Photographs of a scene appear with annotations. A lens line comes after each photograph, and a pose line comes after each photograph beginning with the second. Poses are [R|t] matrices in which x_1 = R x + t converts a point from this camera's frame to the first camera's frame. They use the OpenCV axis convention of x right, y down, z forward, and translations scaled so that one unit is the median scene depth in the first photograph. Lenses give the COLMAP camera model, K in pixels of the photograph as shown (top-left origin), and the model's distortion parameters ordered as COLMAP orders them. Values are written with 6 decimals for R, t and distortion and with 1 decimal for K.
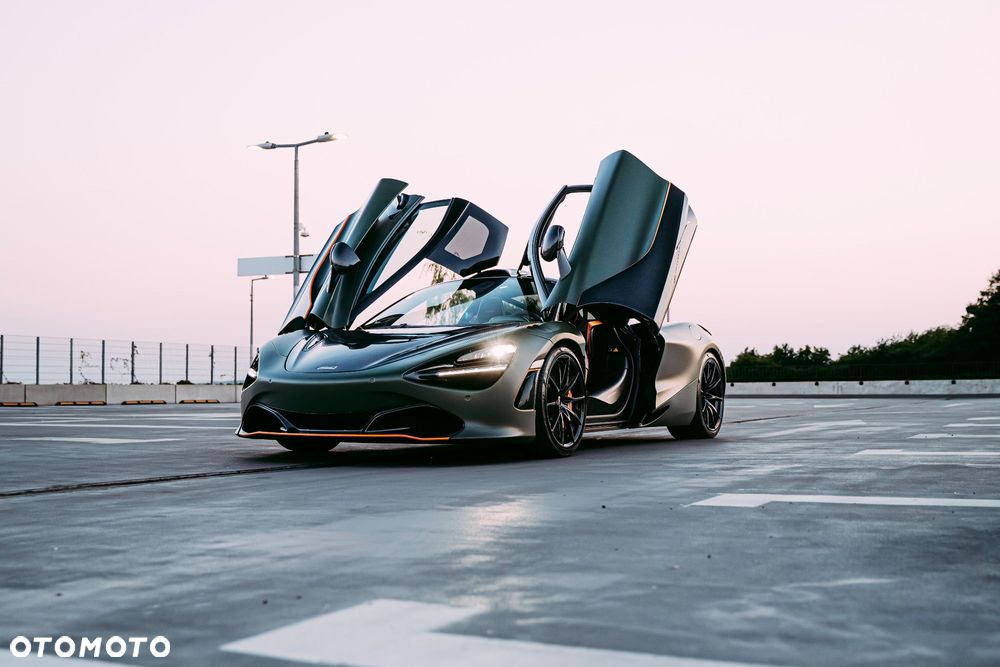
lens RADIAL K [[1328.9, 0, 500.0], [0, 1328.9, 333.5], [0, 0, 1]] dist [-0.002187, 0.005149]
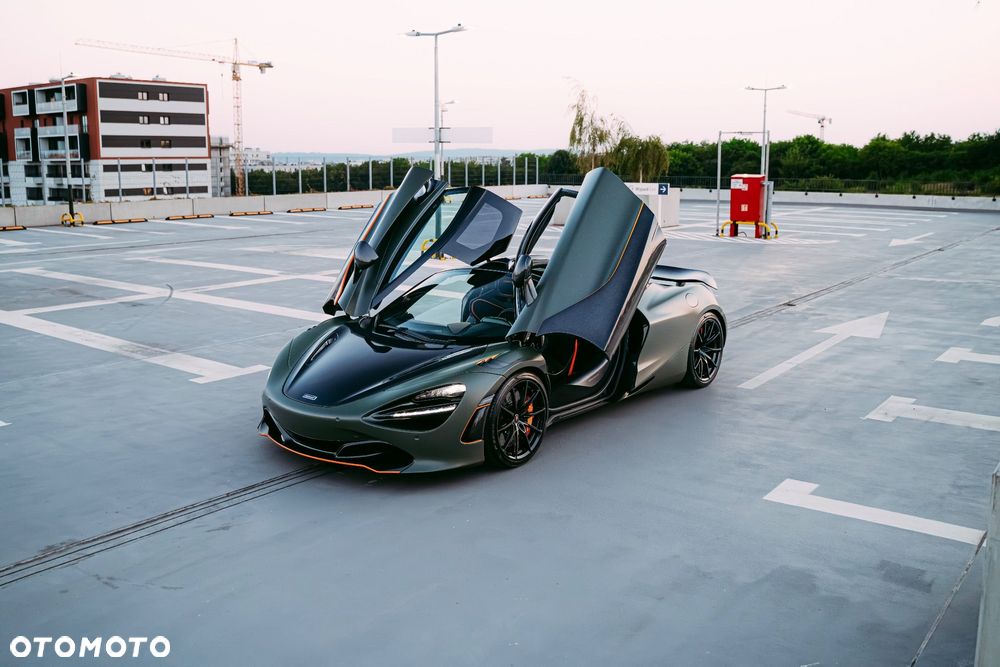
lens RADIAL K [[1038.5, 0, 472.0], [0, 1038.5, 333.5], [0, 0, 1]] dist [-0.080201, -0.013647]
pose [[0.977541, 0.045772, -0.205714, 0.142827], [0.004569, 0.971297, 0.237827, -0.178118], [0.210695, -0.233426, 0.949273, 0.118781]]
